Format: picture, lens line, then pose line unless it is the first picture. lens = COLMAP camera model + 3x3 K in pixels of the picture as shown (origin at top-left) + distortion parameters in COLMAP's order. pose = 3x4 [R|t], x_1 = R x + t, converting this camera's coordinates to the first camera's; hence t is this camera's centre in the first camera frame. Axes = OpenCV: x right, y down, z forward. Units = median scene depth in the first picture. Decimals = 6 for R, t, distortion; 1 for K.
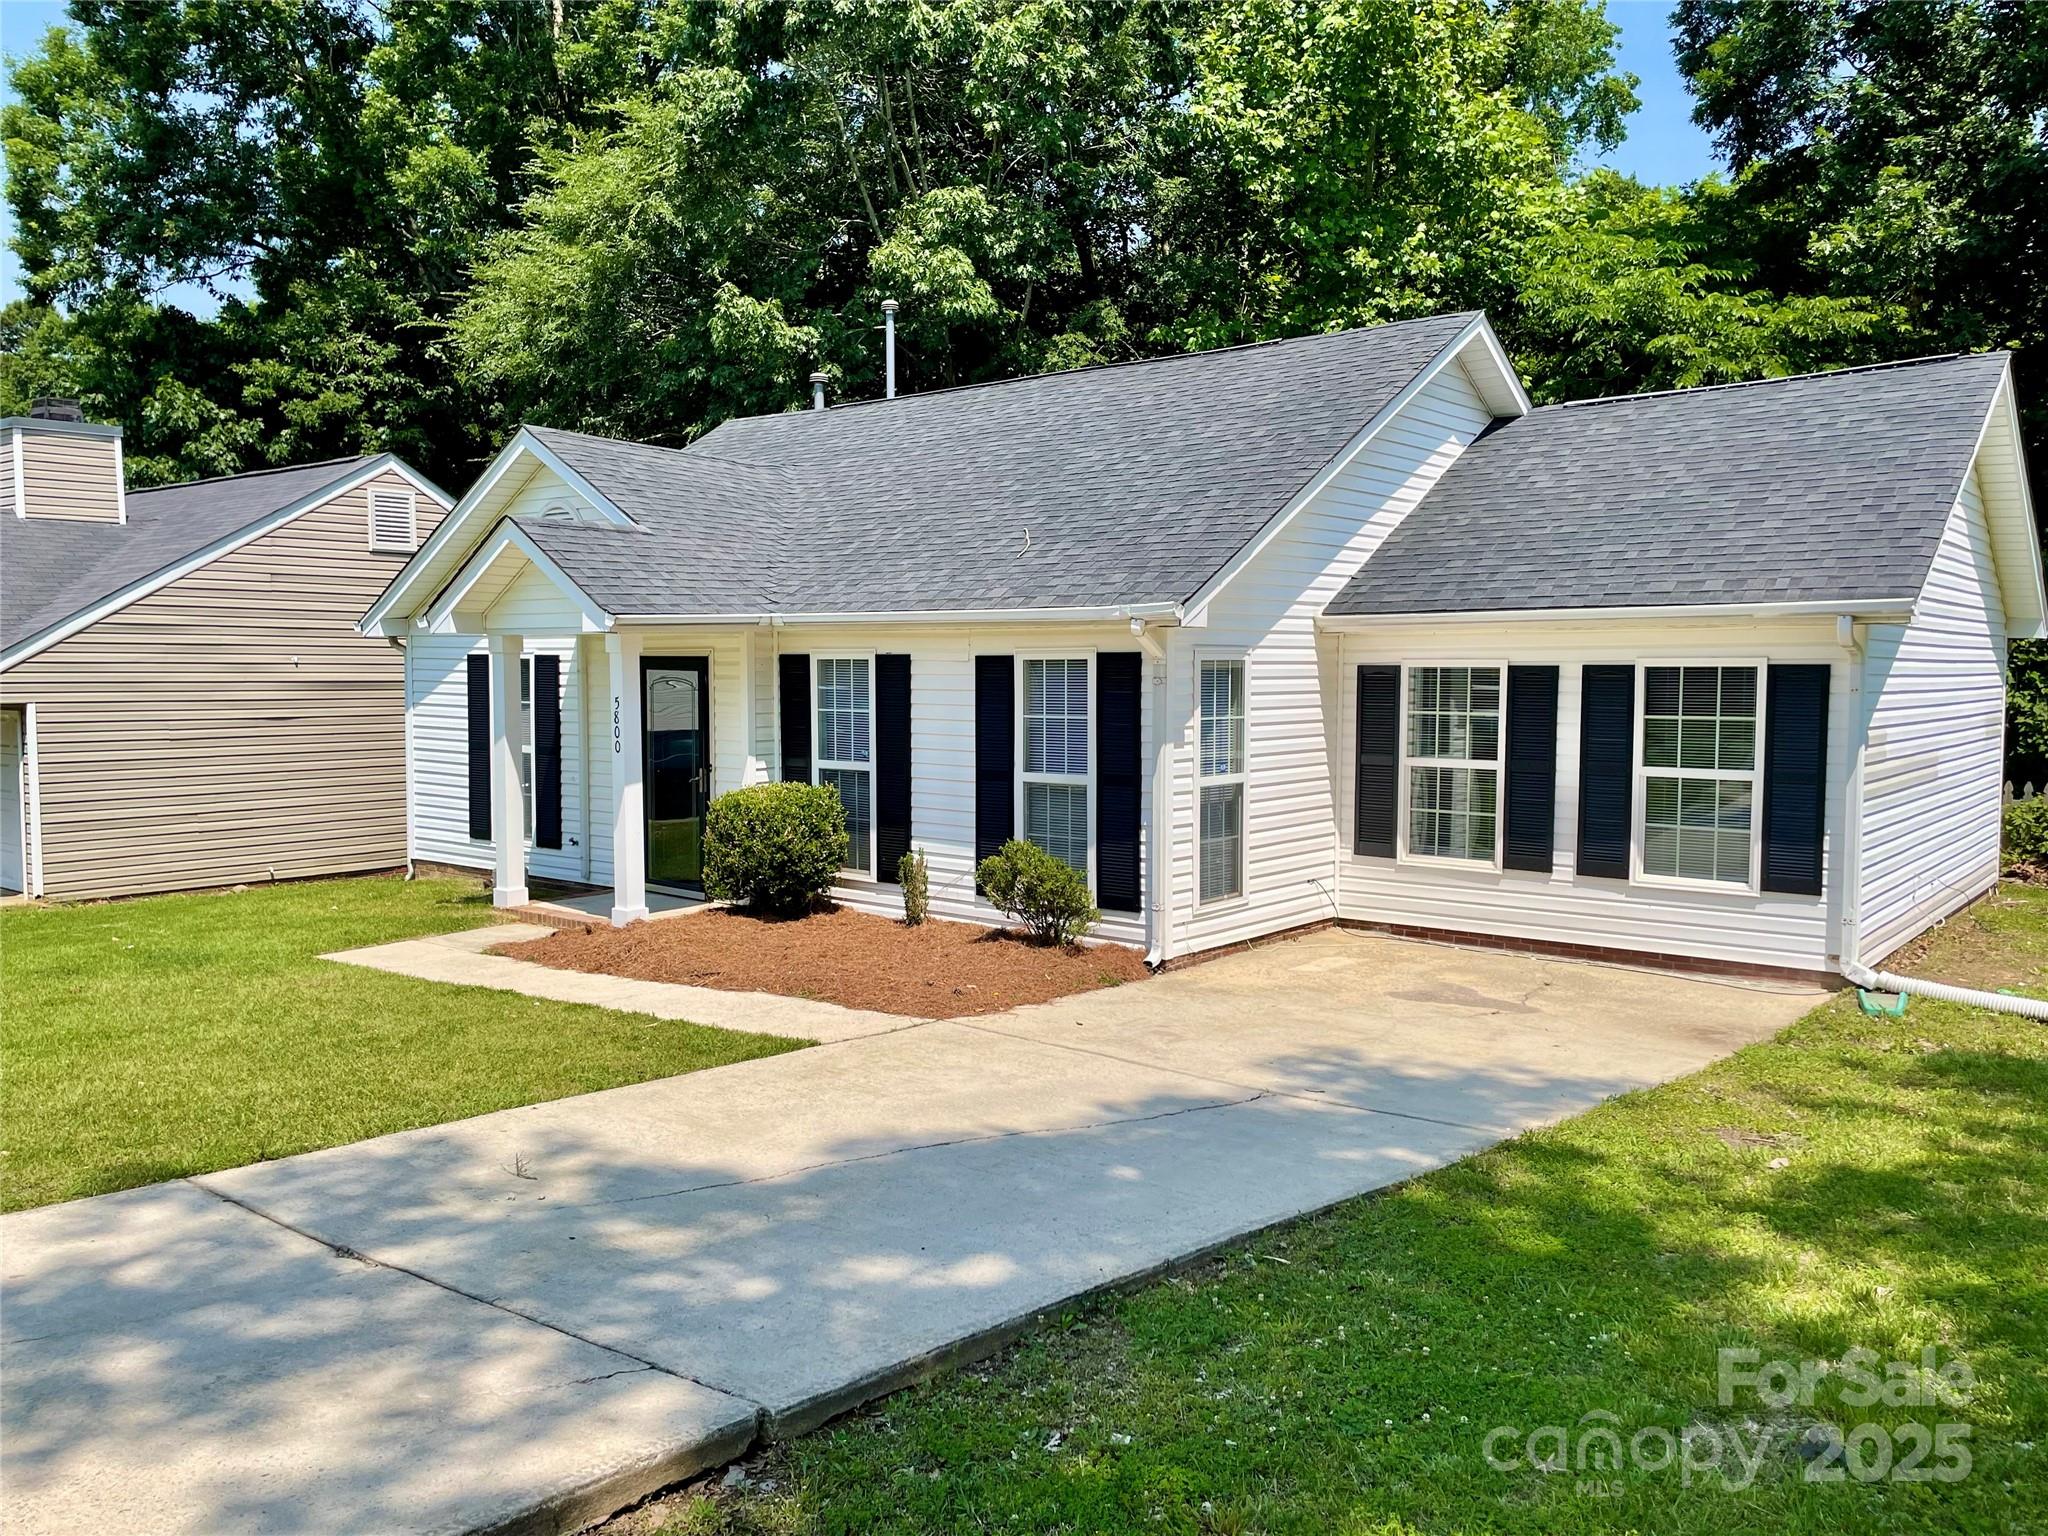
lens RADIAL K [[1584.5, 0, 1024.0], [0, 1584.5, 768.0], [0, 0, 1]] dist [0.026336, 0.001547]
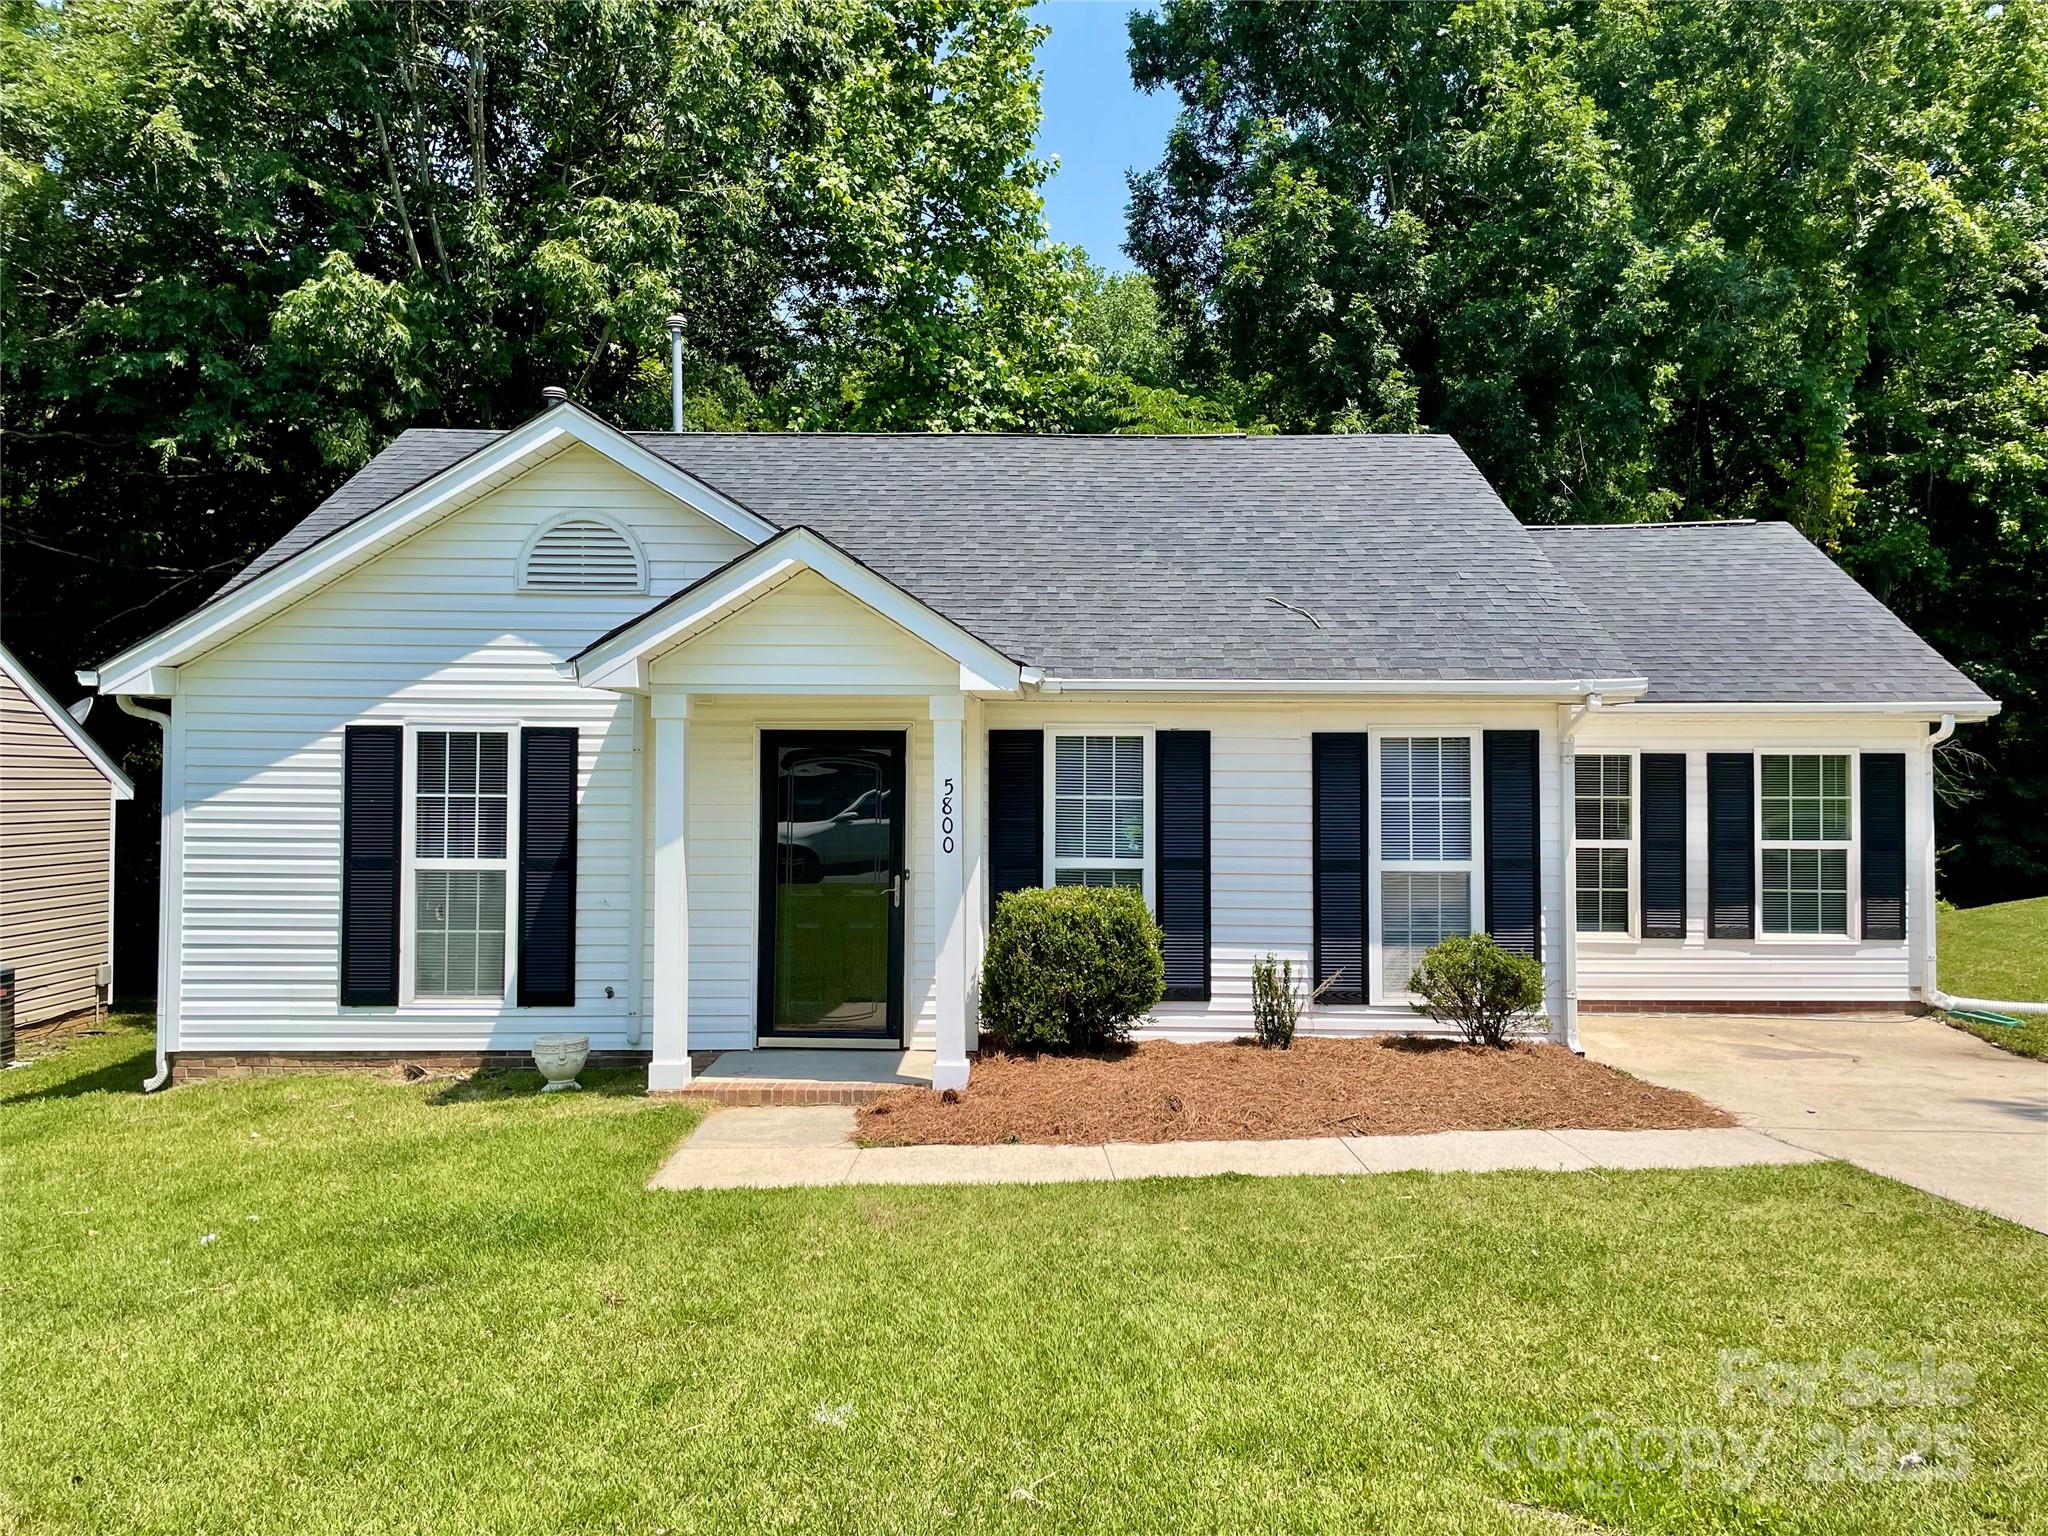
lens RADIAL K [[1584.5, 0, 1024.0], [0, 1584.5, 768.0], [0, 0, 1]] dist [0.026336, 0.001547]
pose [[0.774337, 0.010591, 0.632684, -0.723022], [0.040252, 0.997010, -0.065954, 0.001391], [-0.631492, 0.076538, 0.771596, 0.412492]]
